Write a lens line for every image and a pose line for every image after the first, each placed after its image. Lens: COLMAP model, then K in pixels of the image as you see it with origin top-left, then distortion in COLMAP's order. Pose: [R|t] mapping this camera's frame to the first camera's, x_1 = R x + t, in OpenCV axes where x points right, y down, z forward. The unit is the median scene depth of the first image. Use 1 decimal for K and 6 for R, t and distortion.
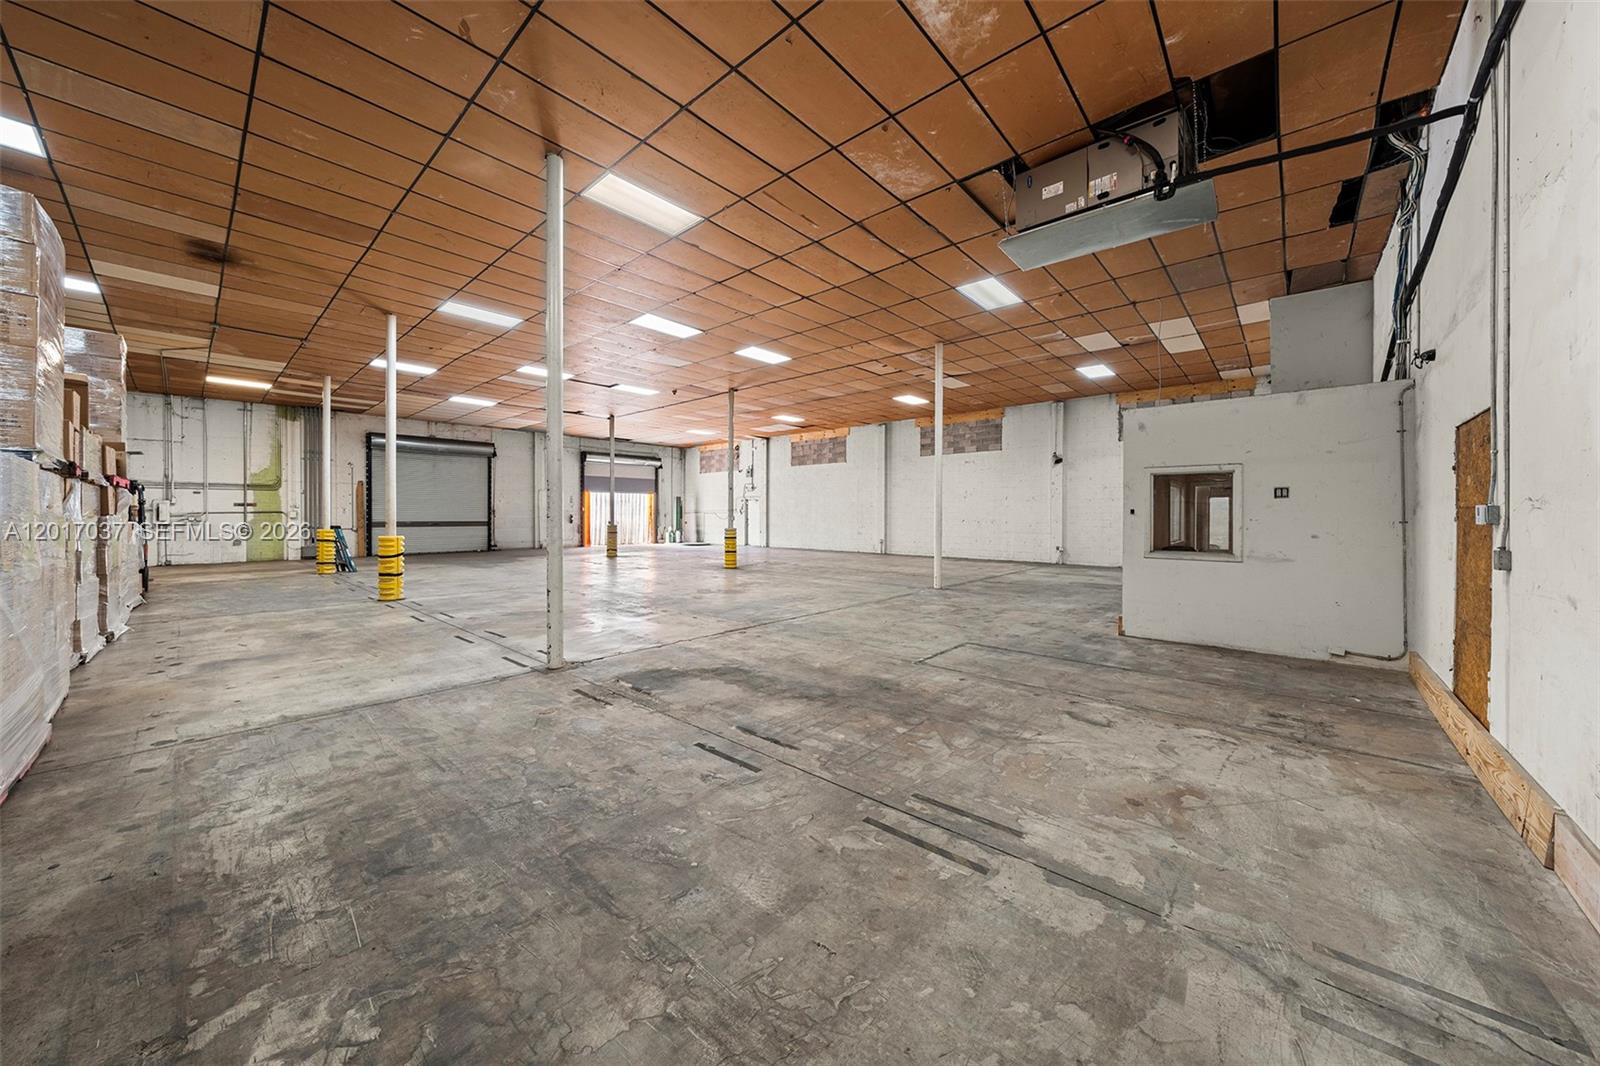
lens RADIAL K [[552.0, 0, 793.3], [0, 552.0, 527.6], [0, 0, 1]] dist [-0.006079, -0.000164]
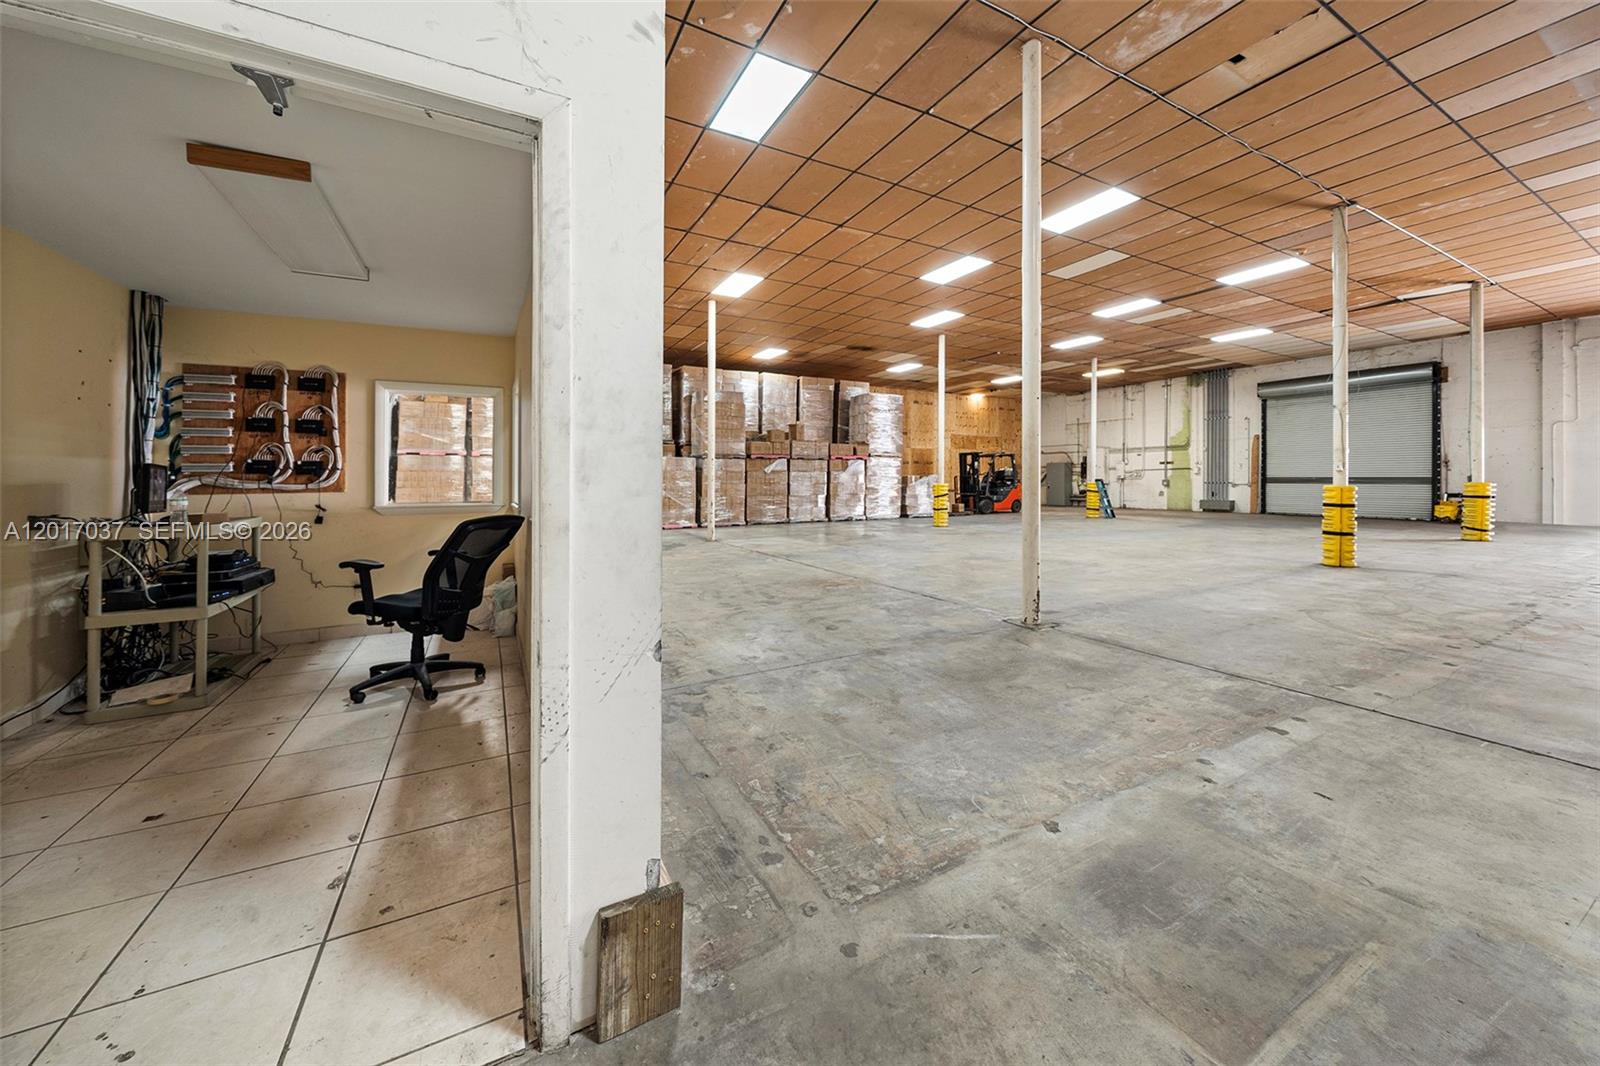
lens RADIAL K [[571.2, 0, 790.2], [0, 571.2, 481.9], [0, 0, 1]] dist [-0.003202, -0.000223]
pose [[-0.339856, 0.005902, -0.940459, 0.372504], [-0.018746, 0.999739, 0.013048, -0.000082], [0.940291, 0.022065, -0.339657, 0.493089]]
